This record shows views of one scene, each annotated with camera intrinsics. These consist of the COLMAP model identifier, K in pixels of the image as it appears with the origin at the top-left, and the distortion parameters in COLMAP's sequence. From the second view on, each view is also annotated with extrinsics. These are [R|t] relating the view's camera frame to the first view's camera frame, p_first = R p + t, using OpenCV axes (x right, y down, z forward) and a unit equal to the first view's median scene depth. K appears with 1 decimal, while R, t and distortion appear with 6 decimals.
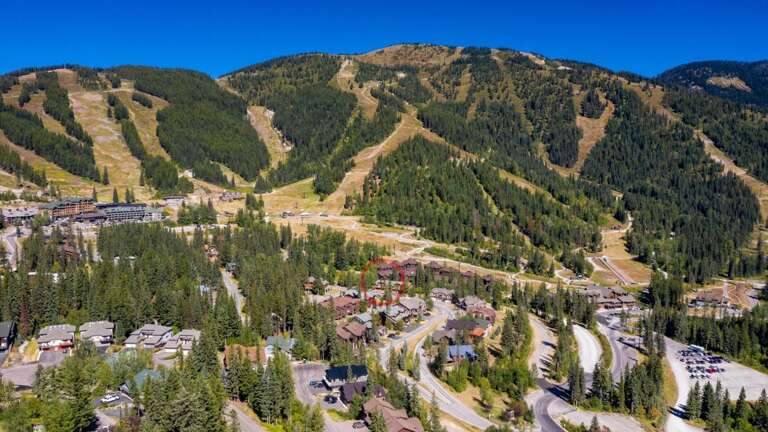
lens RADIAL K [[611.1, 0, 386.0], [0, 611.1, 216.1], [0, 0, 1]] dist [-0.028108, 0.002005]
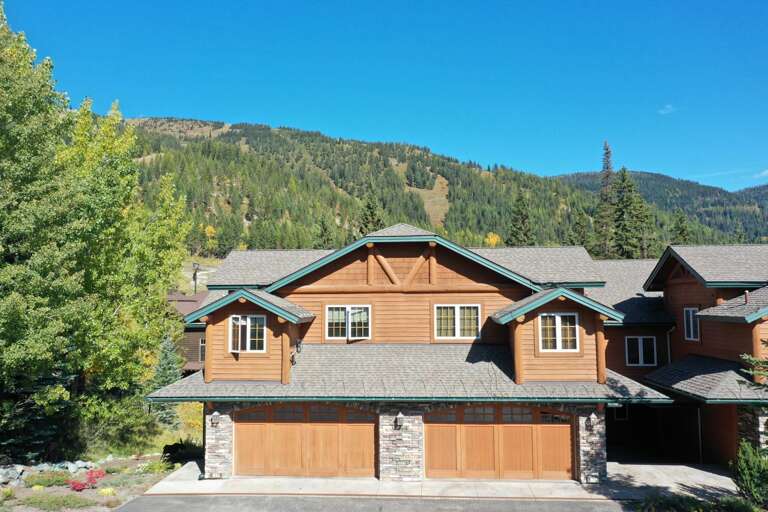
lens RADIAL K [[609.2, 0, 386.7], [0, 609.2, 256.4], [0, 0, 1]] dist [-0.000837, 0.000150]
pose [[0.912057, 0.042116, 0.407894, -0.015162], [0.025686, 0.986891, -0.159333, 0.053819], [-0.409258, 0.155797, 0.899019, 0.450738]]
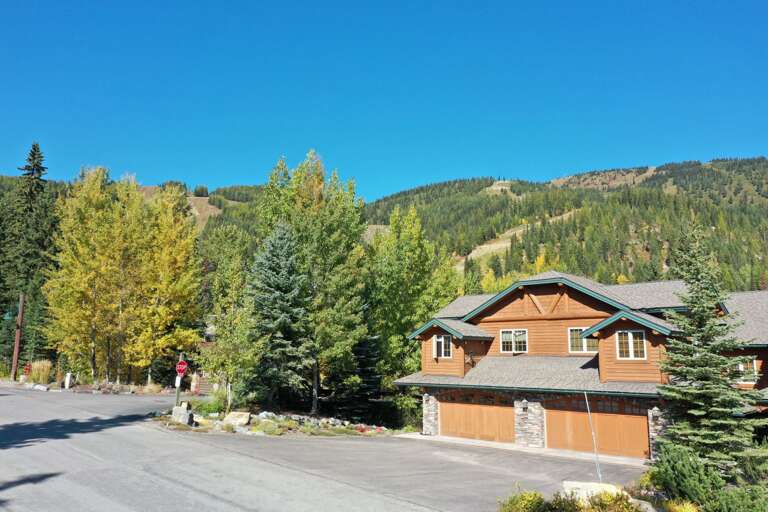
lens RADIAL K [[609.2, 0, 384.1], [0, 609.2, 254.6], [0, 0, 1]] dist [-0.000837, 0.000150]
pose [[0.963991, -0.021767, -0.265042, -0.007825], [-0.043566, 0.970254, -0.238138, 0.055554], [0.262342, 0.241110, 0.934368, 0.441632]]
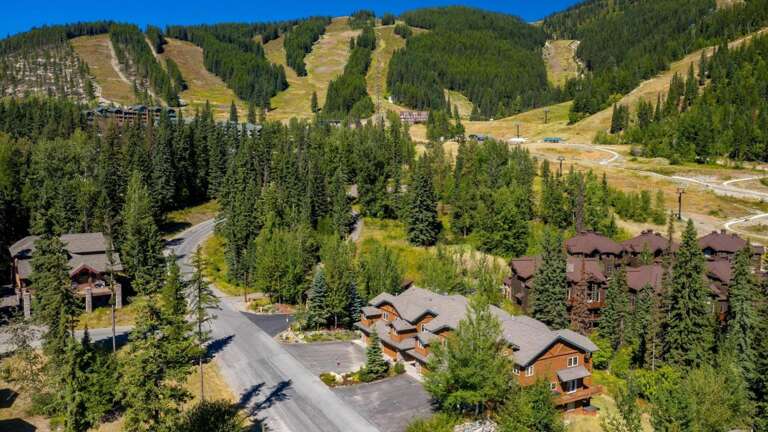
lens RADIAL K [[611.1, 0, 386.0], [0, 611.1, 215.9], [0, 0, 1]] dist [-0.028108, 0.002005]
pose [[0.832708, 0.056965, -0.550774, 0.036851], [-0.052632, 0.998333, 0.023682, 0.036655], [0.551205, 0.009268, 0.834318, 0.398498]]
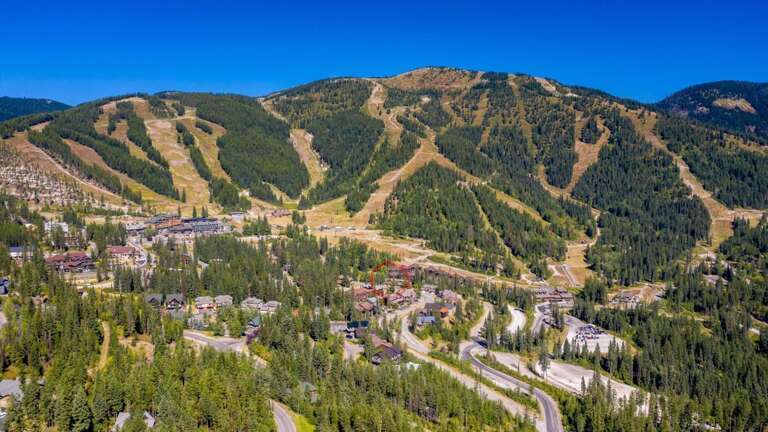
lens RADIAL K [[611.1, 0, 383.4], [0, 611.1, 216.5], [0, 0, 1]] dist [-0.028108, 0.002005]
pose [[0.998182, 0.013162, -0.058809, 0.028702], [-0.013541, 0.999890, -0.006044, -0.015299], [0.058723, 0.006829, 0.998251, -0.208780]]
